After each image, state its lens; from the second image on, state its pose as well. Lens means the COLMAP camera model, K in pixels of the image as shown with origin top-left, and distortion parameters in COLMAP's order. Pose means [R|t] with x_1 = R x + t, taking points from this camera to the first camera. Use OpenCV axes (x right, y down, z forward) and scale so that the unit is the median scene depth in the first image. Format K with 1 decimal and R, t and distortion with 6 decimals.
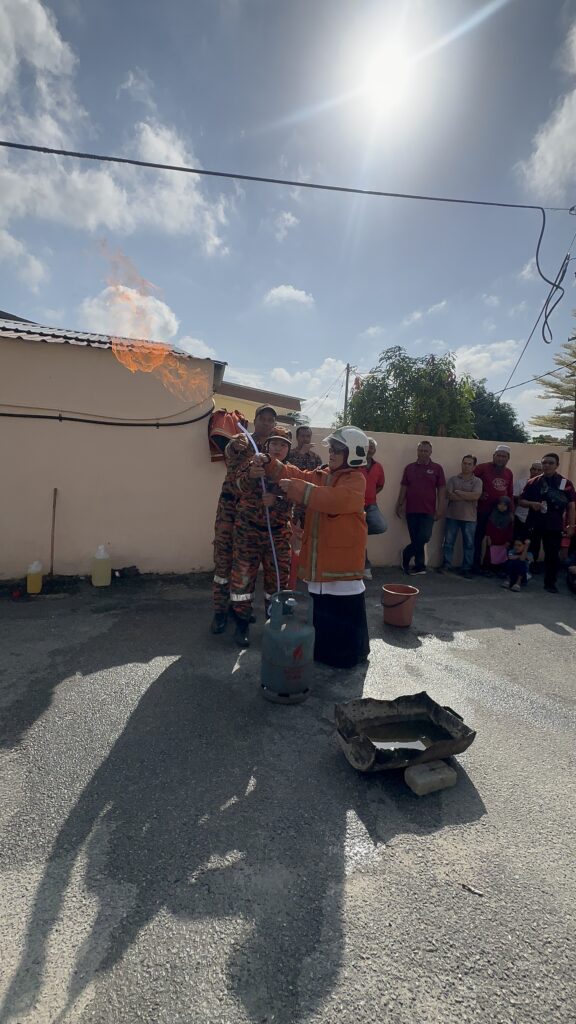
lens RADIAL K [[450.6, 0, 288.4], [0, 450.6, 499.4], [0, 0, 1]] dist [-0.002543, 0.001033]
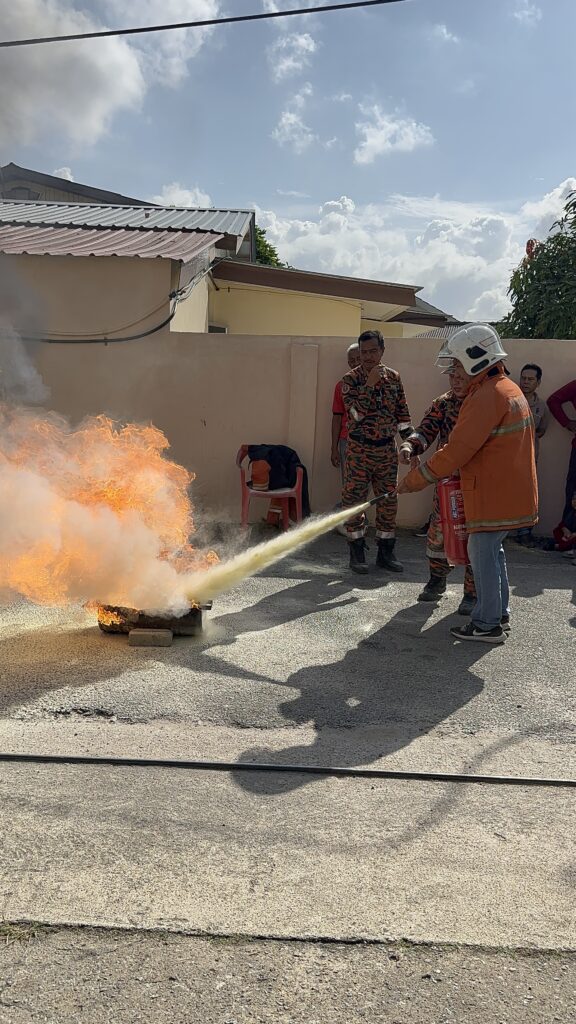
lens RADIAL K [[849.6, 0, 286.6], [0, 849.6, 497.7], [0, 0, 1]] dist [0.068904, -0.124083]
pose [[0.937825, 0.021944, -0.346414, 0.506036], [-0.011669, 0.999429, 0.031717, 0.062344], [0.346912, -0.025703, 0.937545, -0.327560]]
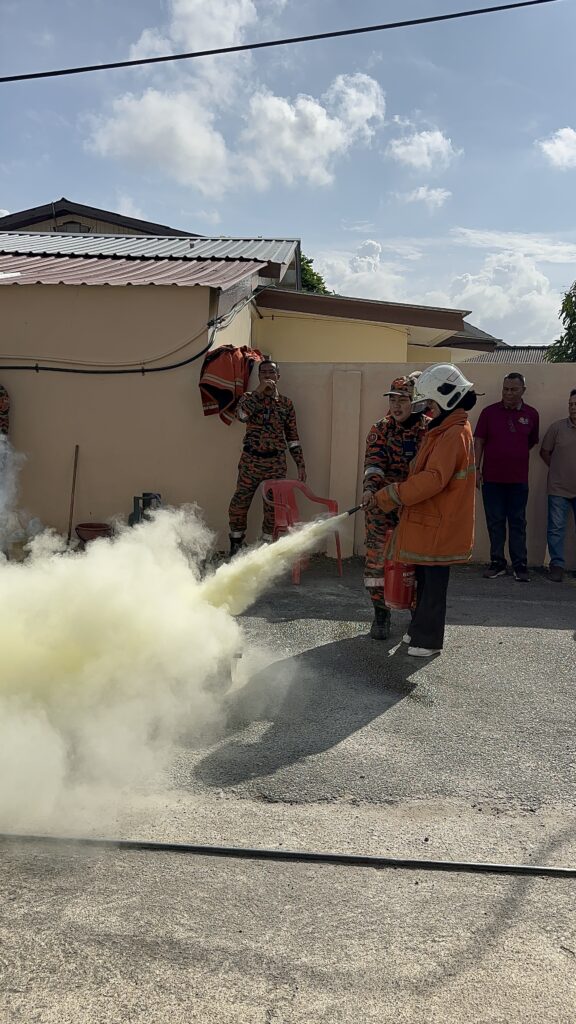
lens RADIAL K [[849.6, 0, 290.2], [0, 849.6, 477.8], [0, 0, 1]] dist [0.068904, -0.124083]
pose [[0.917553, -0.001341, -0.397612, 0.496920], [-0.007730, 0.999745, -0.021212, 0.052598], [0.397539, 0.022537, 0.917308, -0.269621]]
